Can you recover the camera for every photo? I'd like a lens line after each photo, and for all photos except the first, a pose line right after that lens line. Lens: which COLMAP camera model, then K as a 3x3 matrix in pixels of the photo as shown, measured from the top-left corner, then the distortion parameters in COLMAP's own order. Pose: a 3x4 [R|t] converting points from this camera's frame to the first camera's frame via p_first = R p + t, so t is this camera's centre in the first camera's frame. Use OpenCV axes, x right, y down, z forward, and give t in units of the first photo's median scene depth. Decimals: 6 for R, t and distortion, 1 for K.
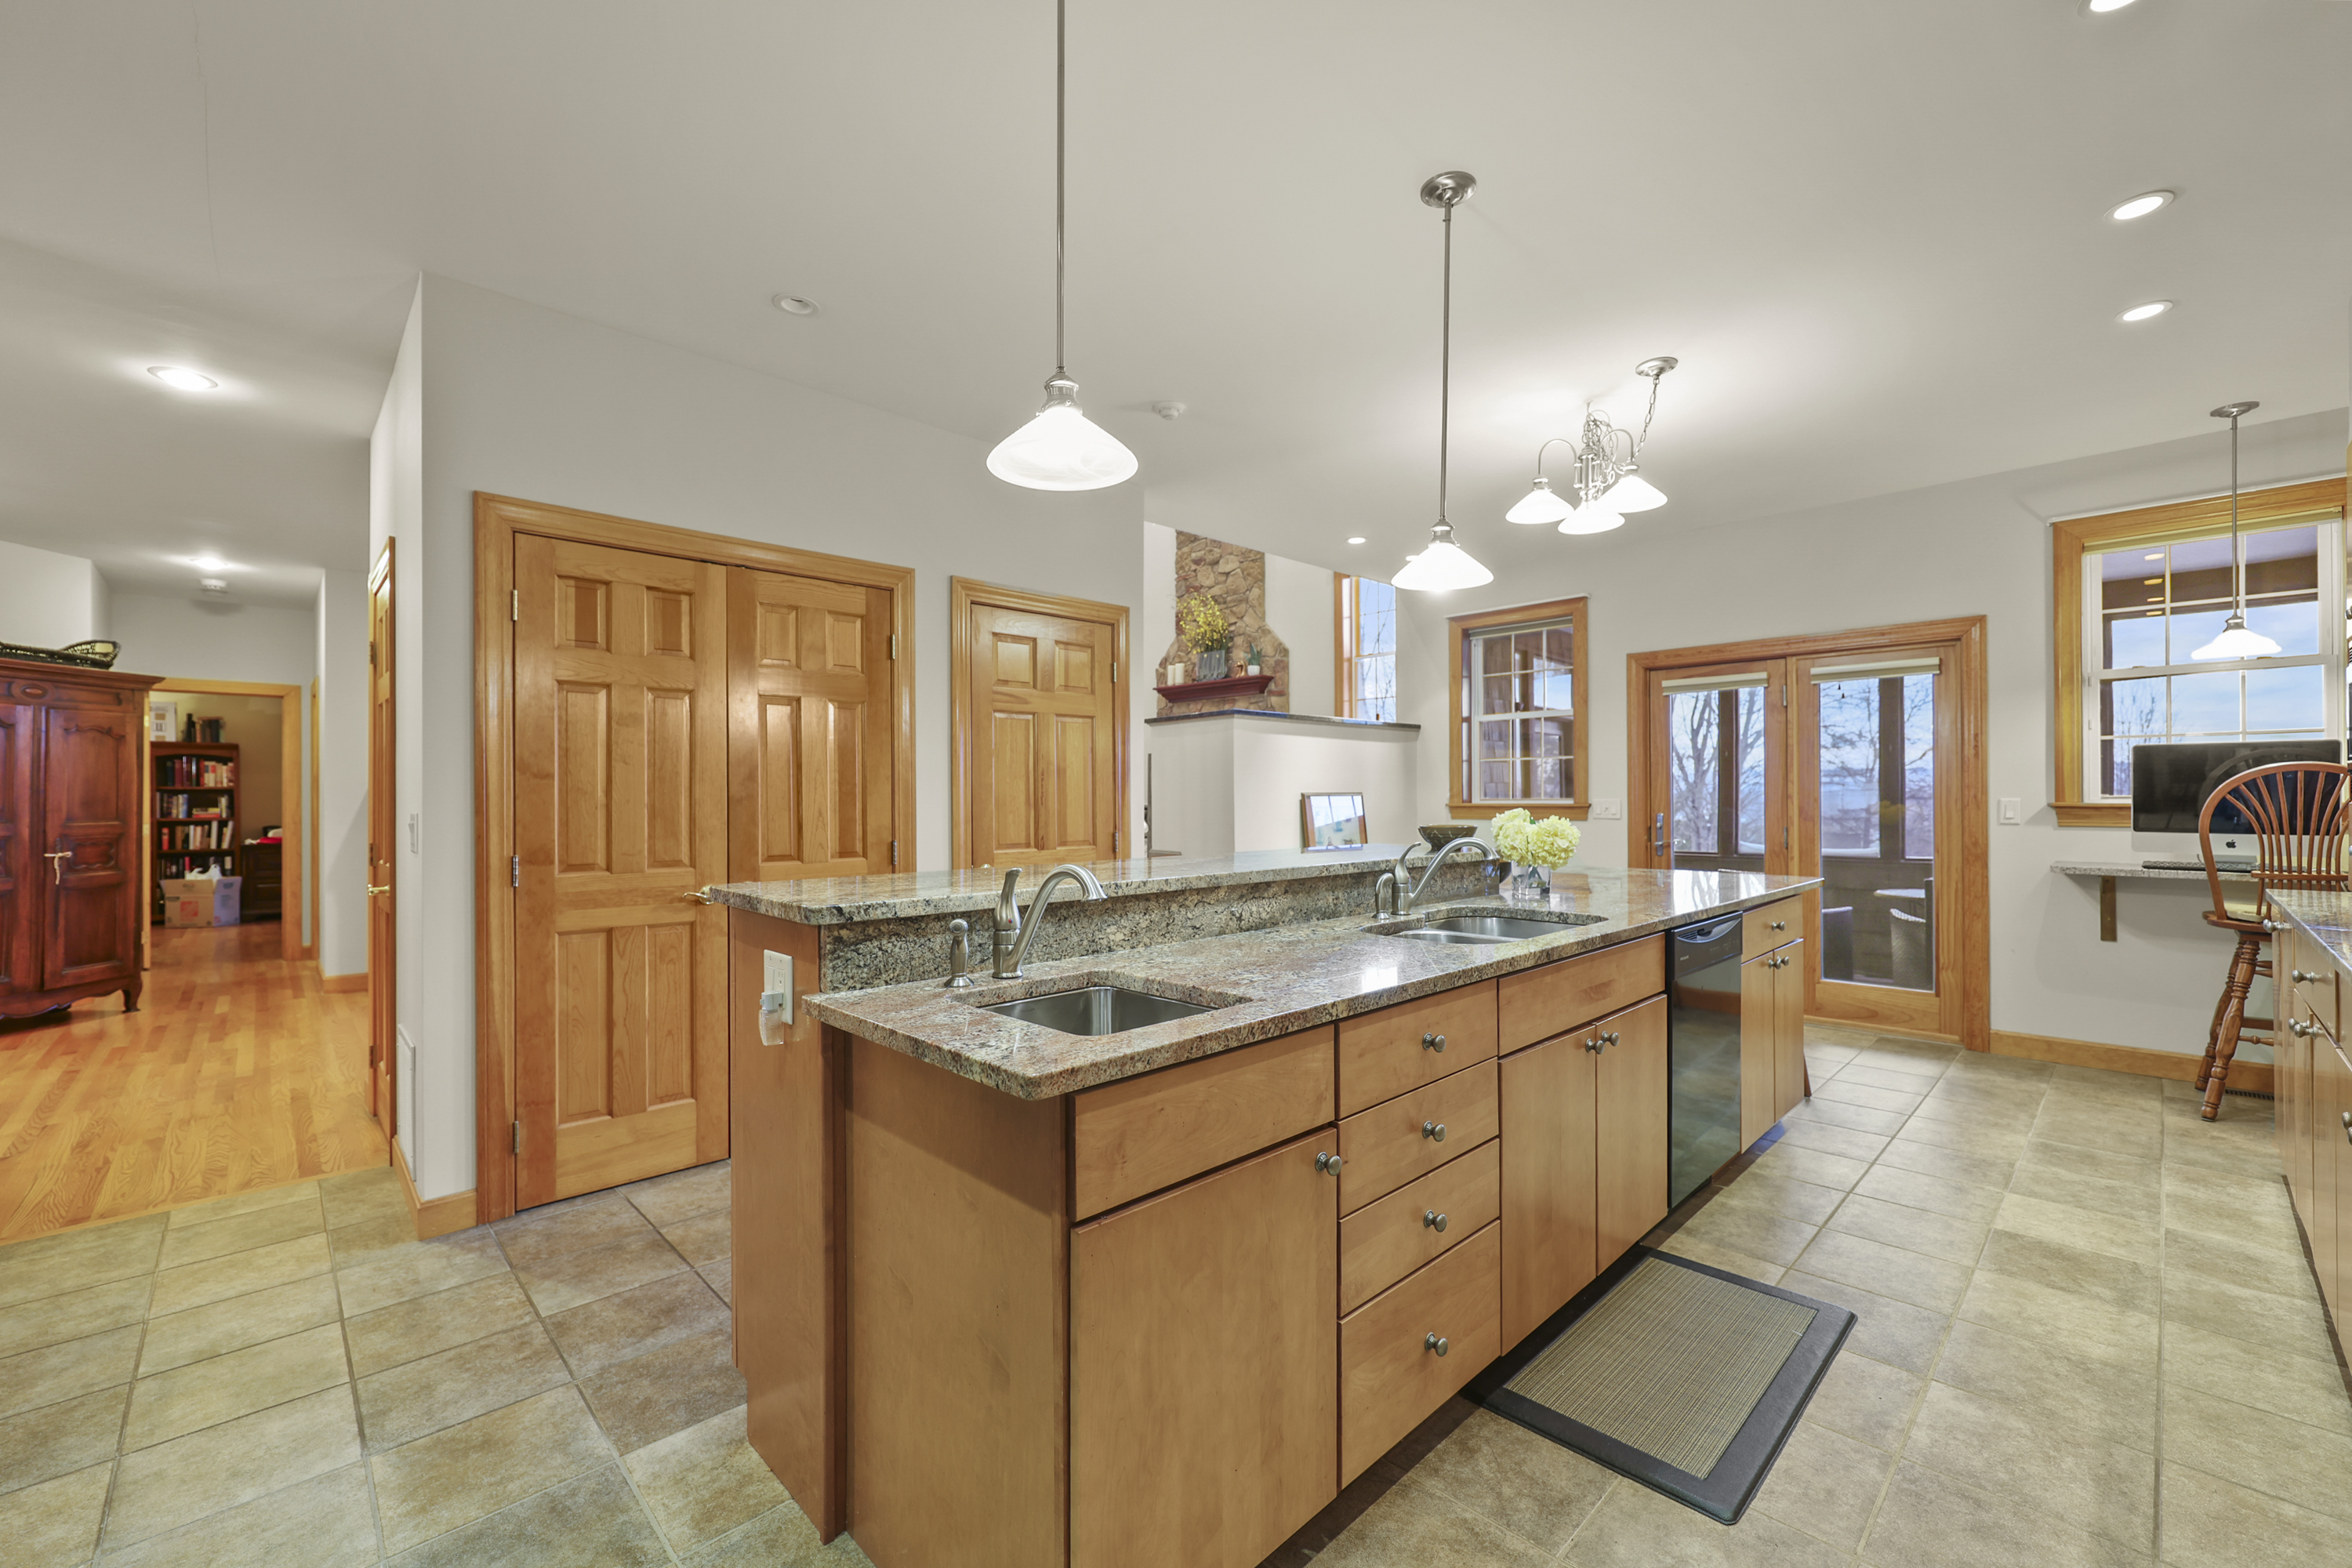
lens RADIAL K [[953.9, 0, 1184.1], [0, 953.9, 794.5], [0, 0, 1]] dist [-0.000479, -0.000111]
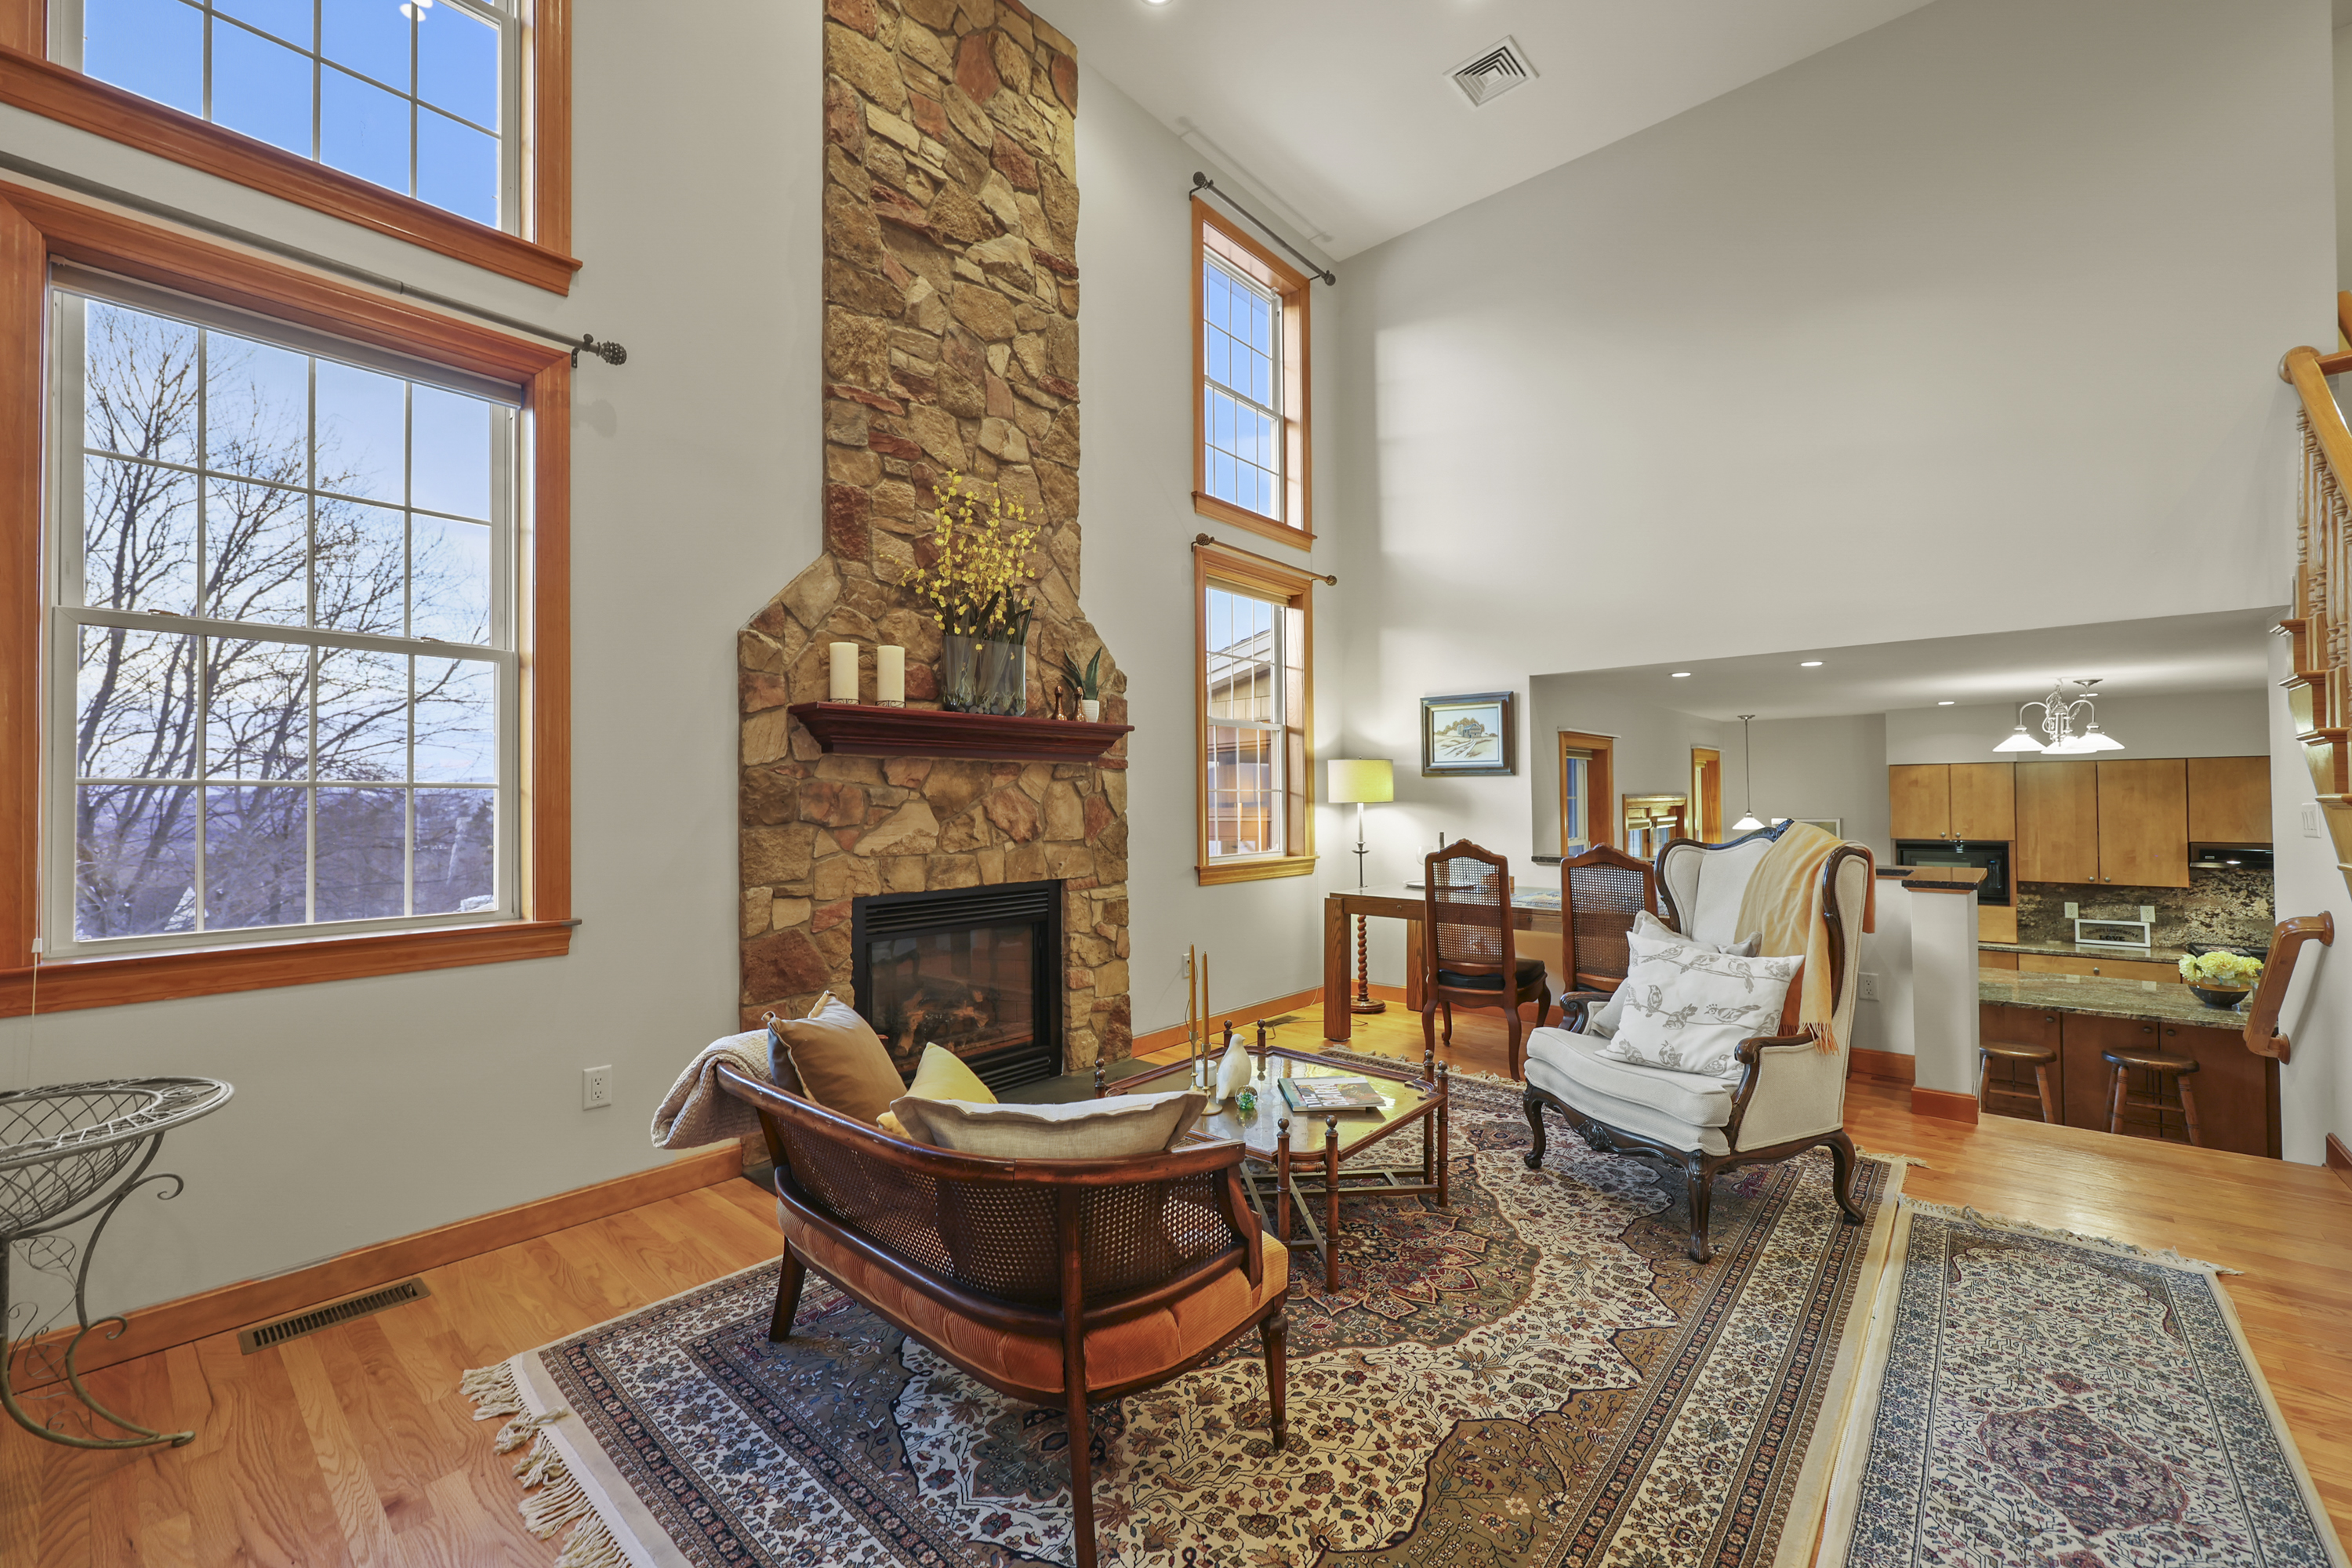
lens RADIAL K [[953.9, 0, 1189.5], [0, 953.9, 785.9], [0, 0, 1]] dist [-0.000479, -0.000111]
pose [[-0.083651, 0.018902, 0.996316, -0.951191], [0.005007, 0.999815, -0.018548, -0.209521], [-0.996483, 0.003437, -0.083730, 2.433229]]
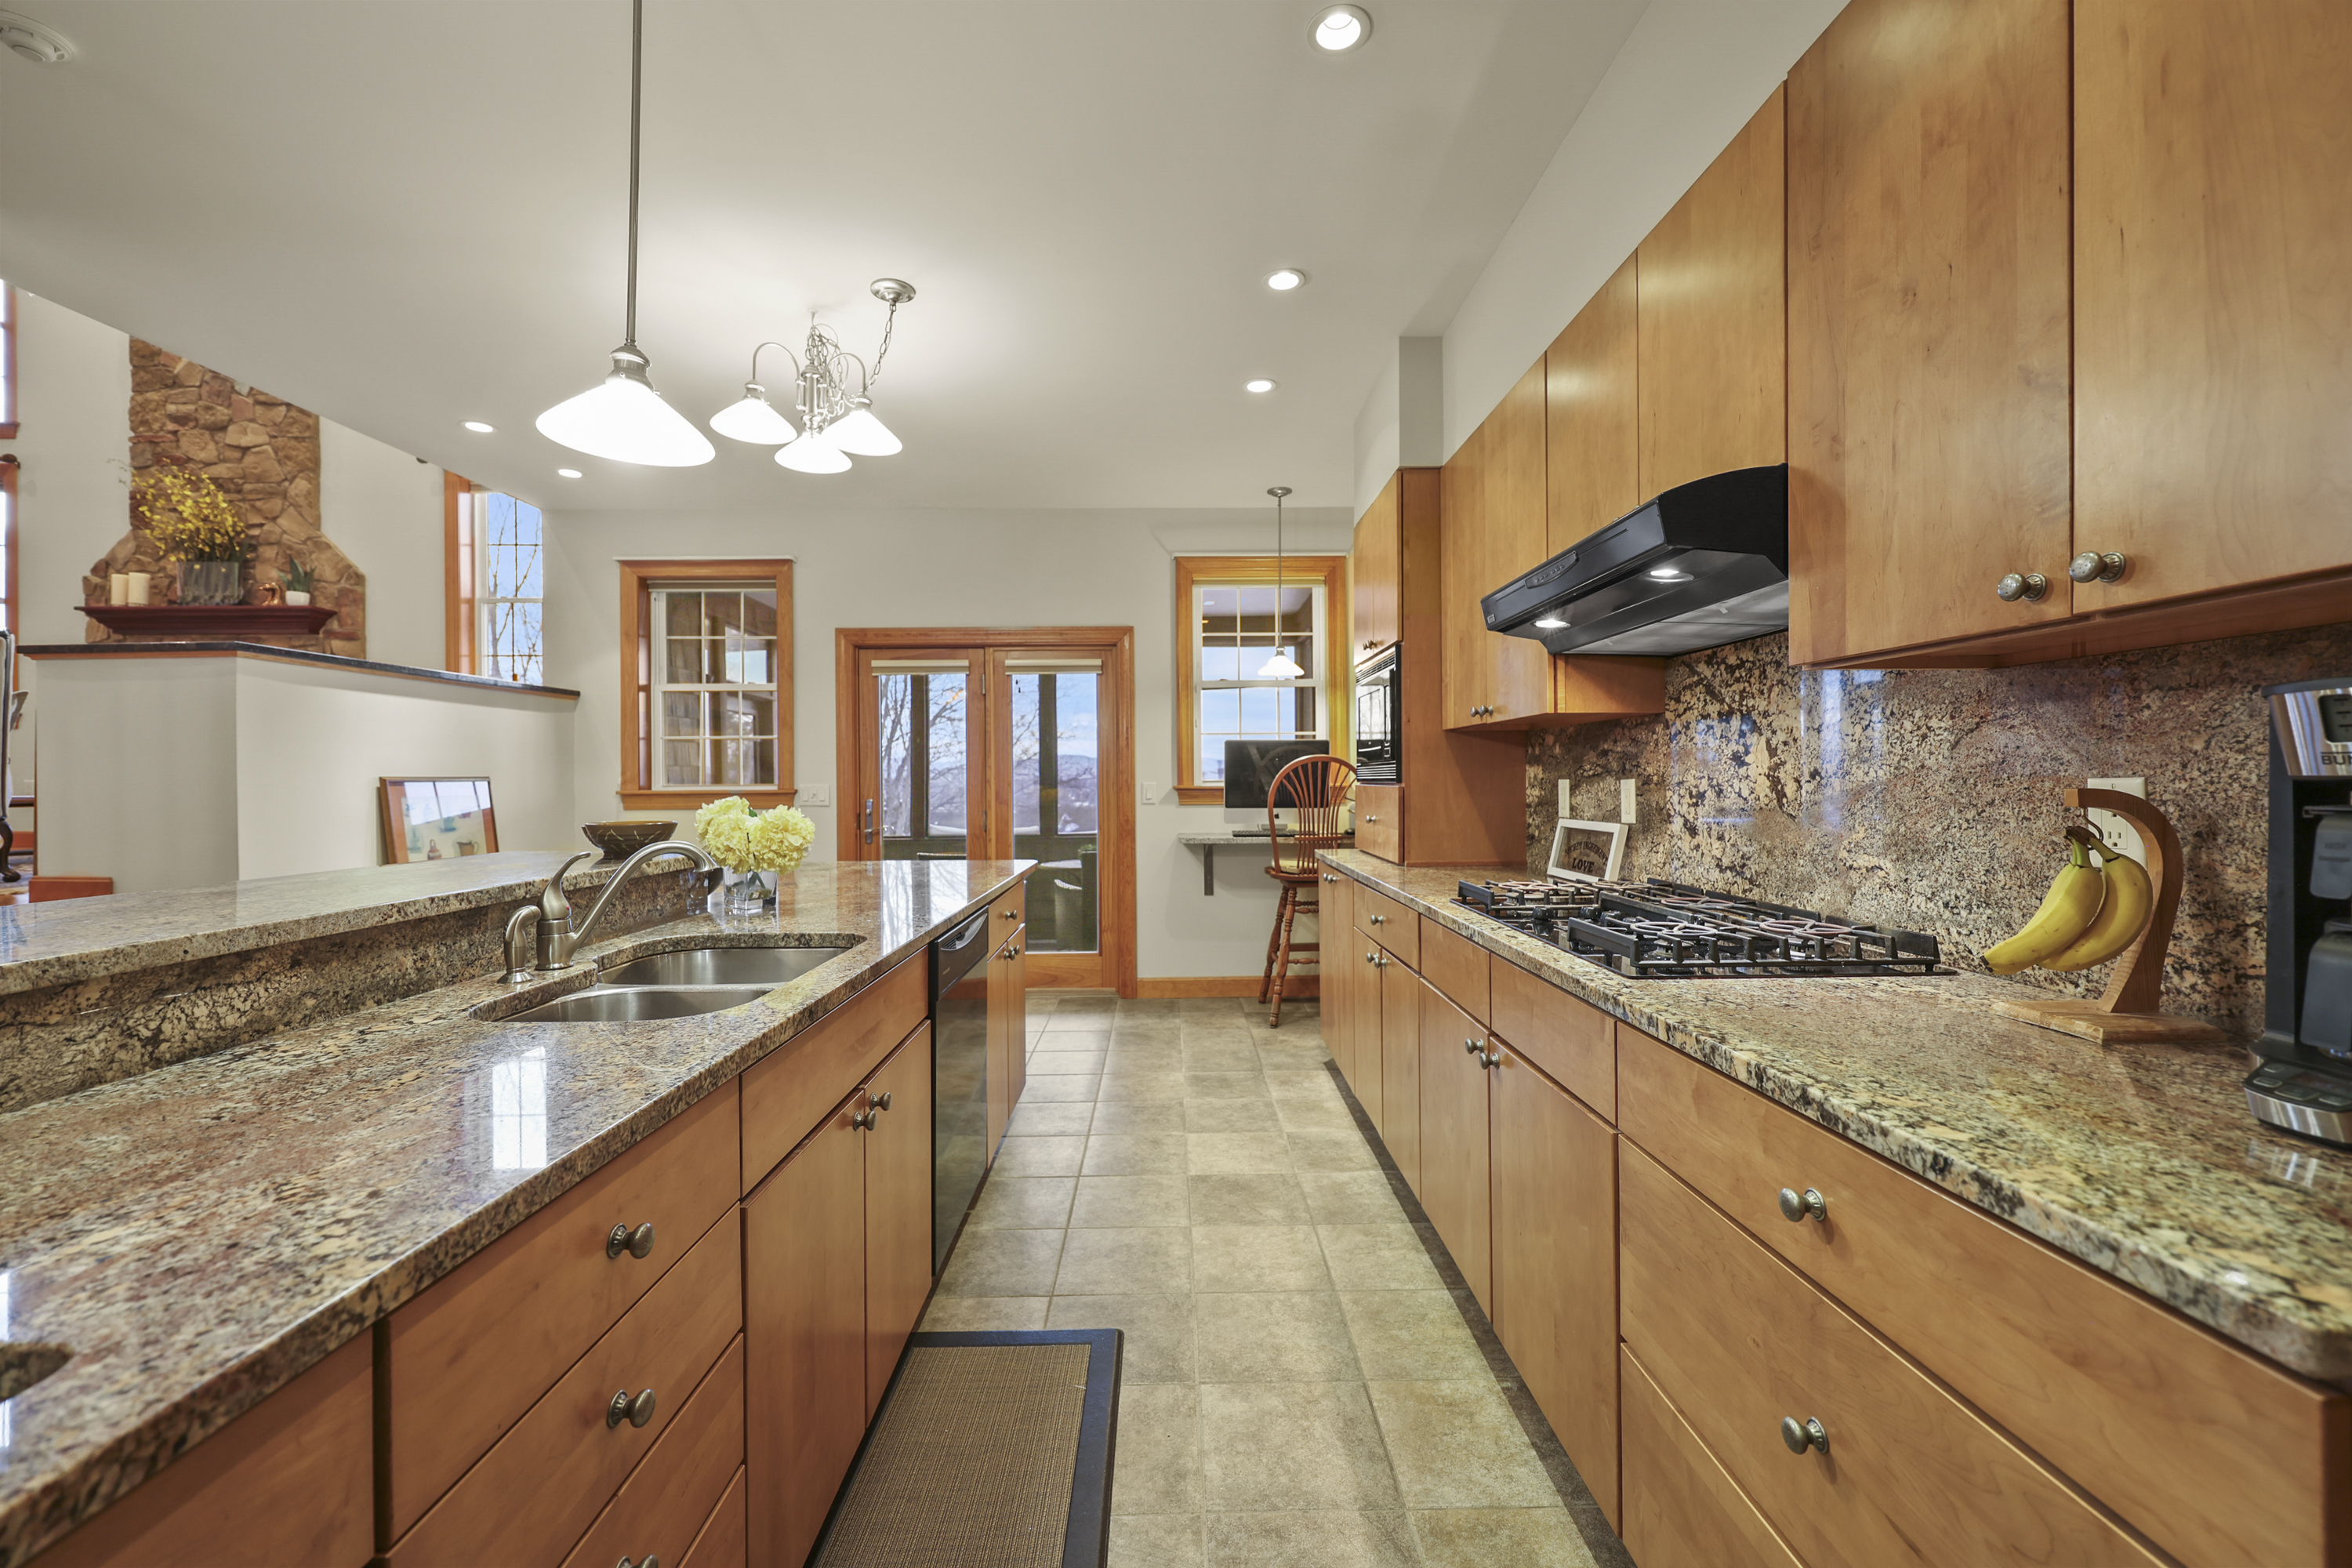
lens RADIAL K [[953.9, 0, 1187.4], [0, 953.9, 779.3], [0, 0, 1]] dist [-0.000479, -0.000111]
pose [[0.687026, -0.000140, 0.726633, 0.035906], [0.001162, 0.999999, -0.000906, 0.001656], [-0.726632, 0.001467, 0.687025, 0.165629]]
